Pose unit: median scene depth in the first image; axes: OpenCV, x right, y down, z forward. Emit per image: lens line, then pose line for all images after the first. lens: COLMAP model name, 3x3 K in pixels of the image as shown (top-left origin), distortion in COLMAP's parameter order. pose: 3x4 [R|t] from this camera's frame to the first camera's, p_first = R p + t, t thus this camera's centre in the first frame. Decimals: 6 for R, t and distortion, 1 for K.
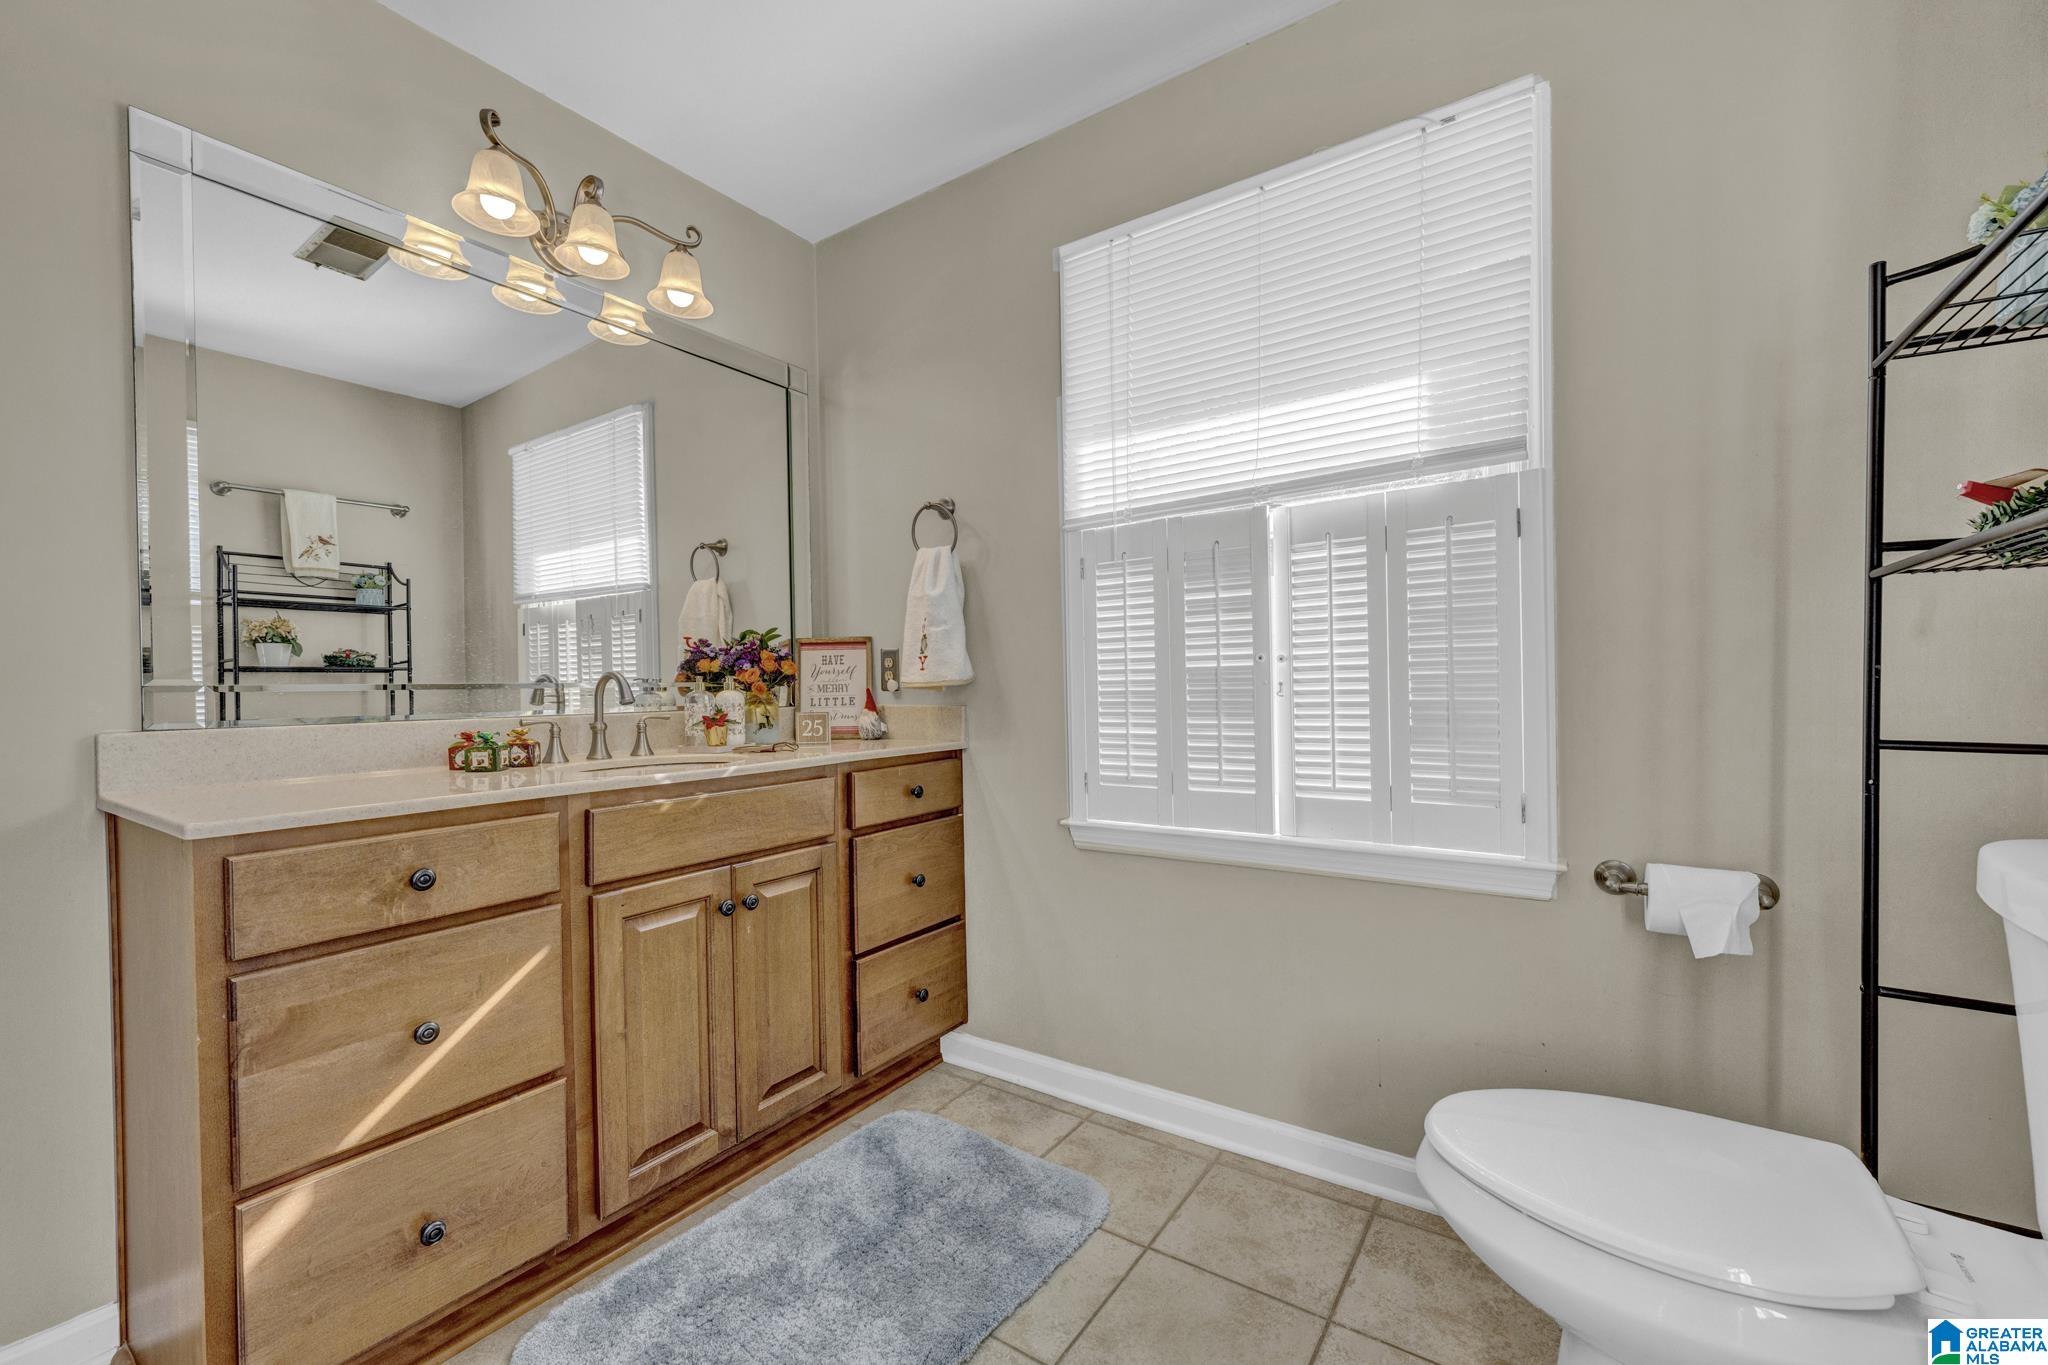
lens RADIAL K [[826.6, 0, 1023.5], [0, 826.6, 689.7], [0, 0, 1]] dist [-0.000785, -0.000323]
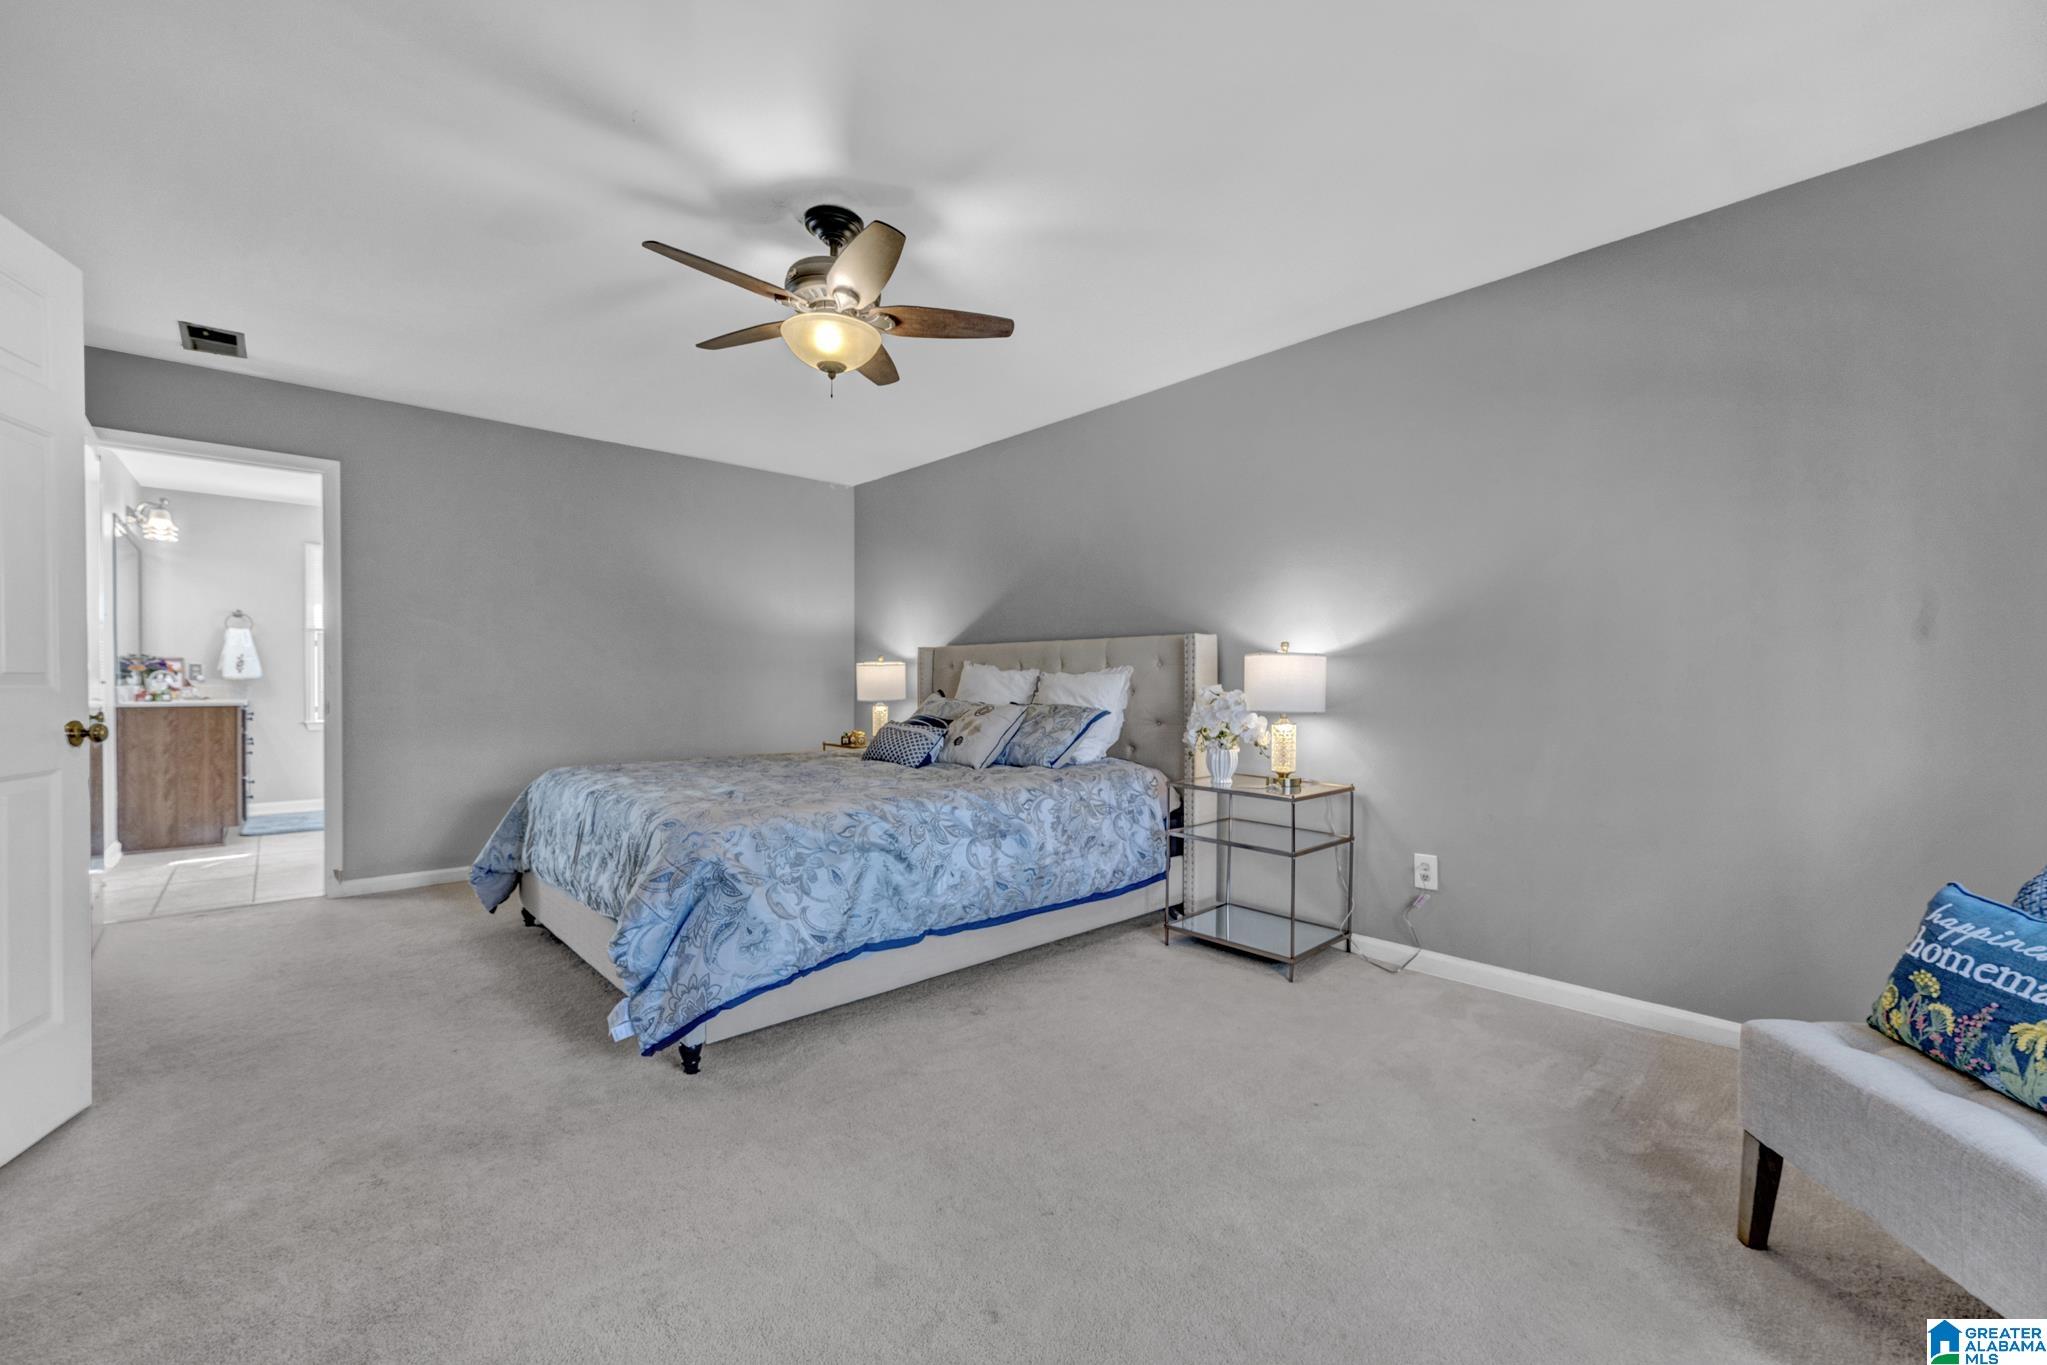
lens RADIAL K [[826.2, 0, 1023.0], [0, 826.2, 689.7], [0, 0, 1]] dist [-0.000785, -0.000323]
pose [[0.206360, 0.006247, 0.978456, -2.308980], [-0.000068, 0.999980, -0.006370, 0.052609], [-0.978476, 0.001249, 0.206356, -2.188420]]
